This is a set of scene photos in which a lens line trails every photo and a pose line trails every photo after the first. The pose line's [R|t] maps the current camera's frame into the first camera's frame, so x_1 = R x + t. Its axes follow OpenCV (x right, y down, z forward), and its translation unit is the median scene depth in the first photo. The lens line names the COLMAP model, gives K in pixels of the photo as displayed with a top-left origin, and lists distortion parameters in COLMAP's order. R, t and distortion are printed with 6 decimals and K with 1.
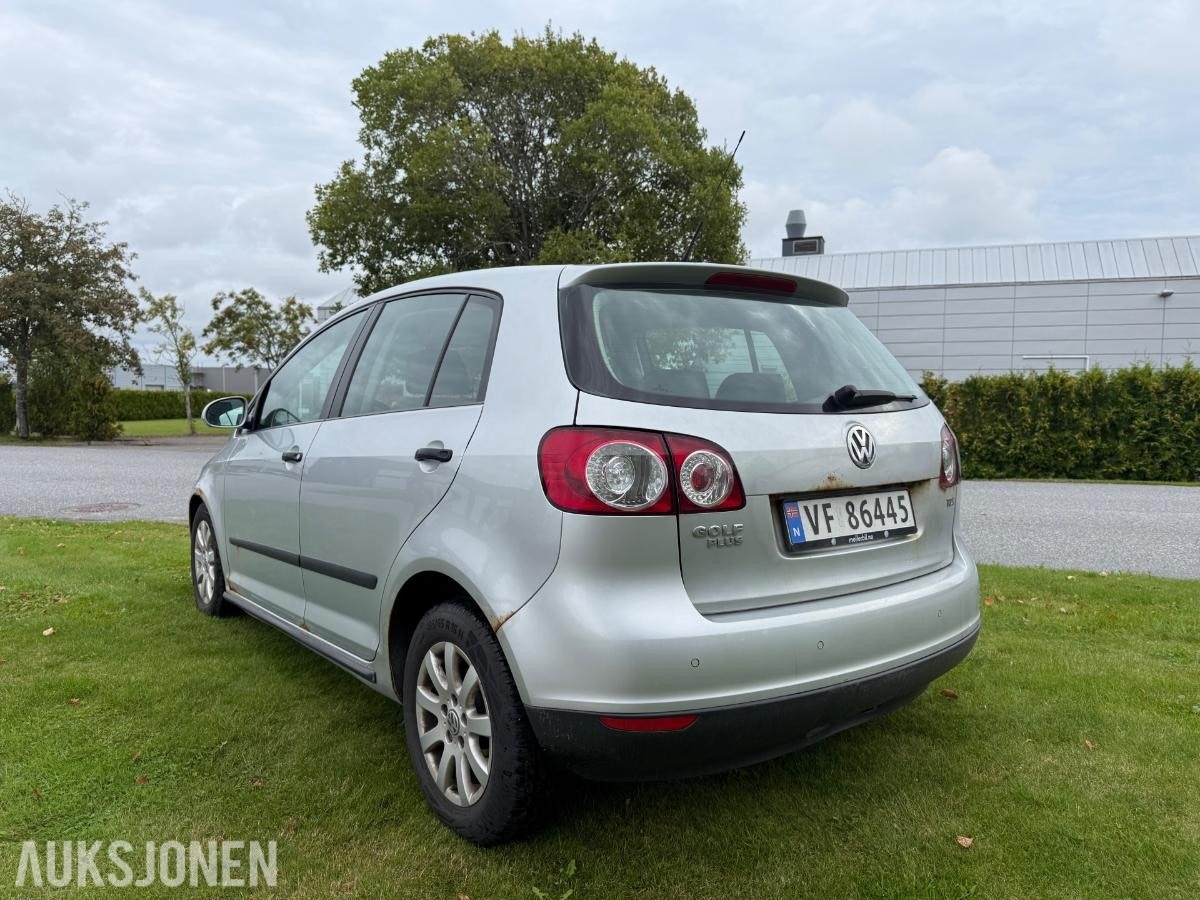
lens RADIAL K [[858.3, 0, 595.3], [0, 858.3, 458.5], [0, 0, 1]] dist [0.020188, -0.026195]
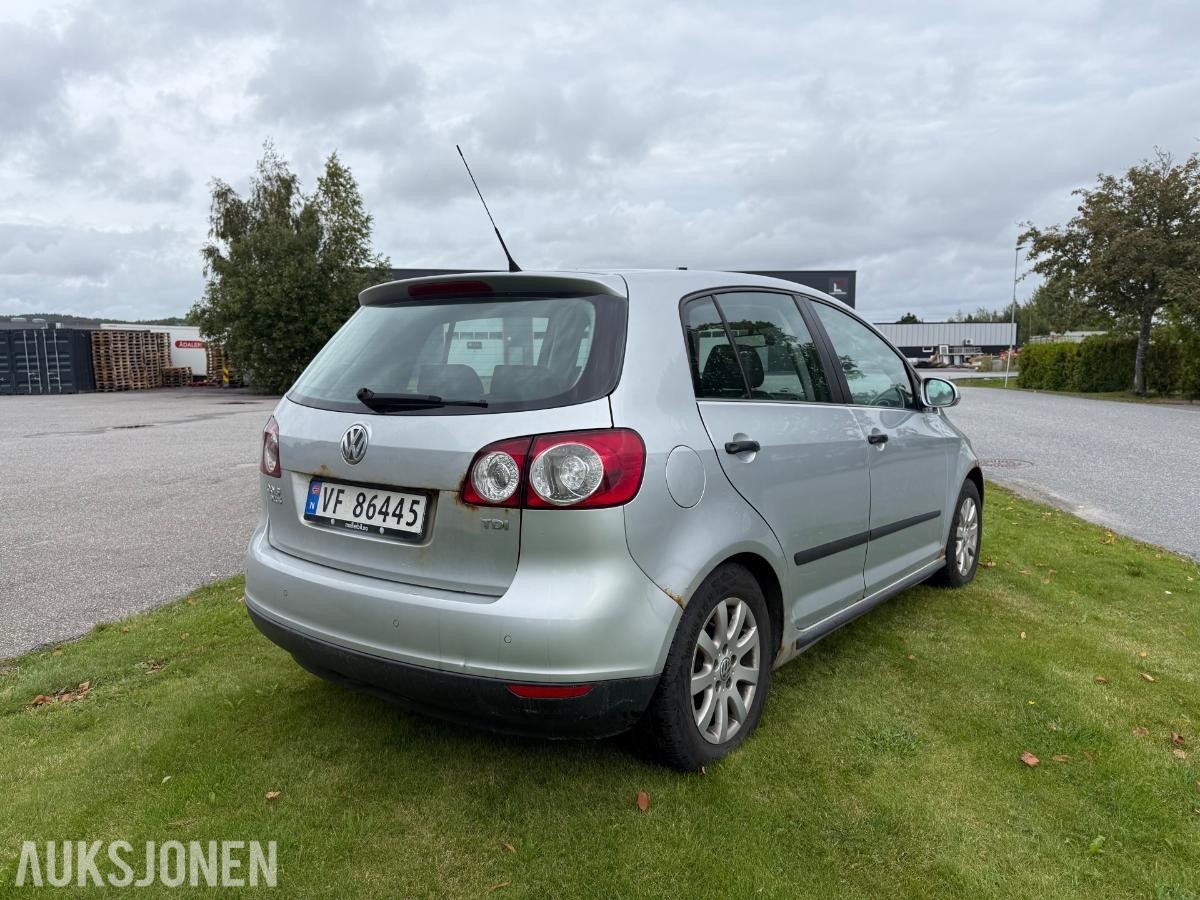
lens RADIAL K [[858.3, 0, 591.9], [0, 858.3, 448.7], [0, 0, 1]] dist [0.020188, -0.026195]
pose [[0.264043, 0.098316, -0.959487, 1.194293], [-0.054630, 0.994719, 0.086892, -0.099375], [0.962963, 0.029474, 0.268019, 0.819689]]
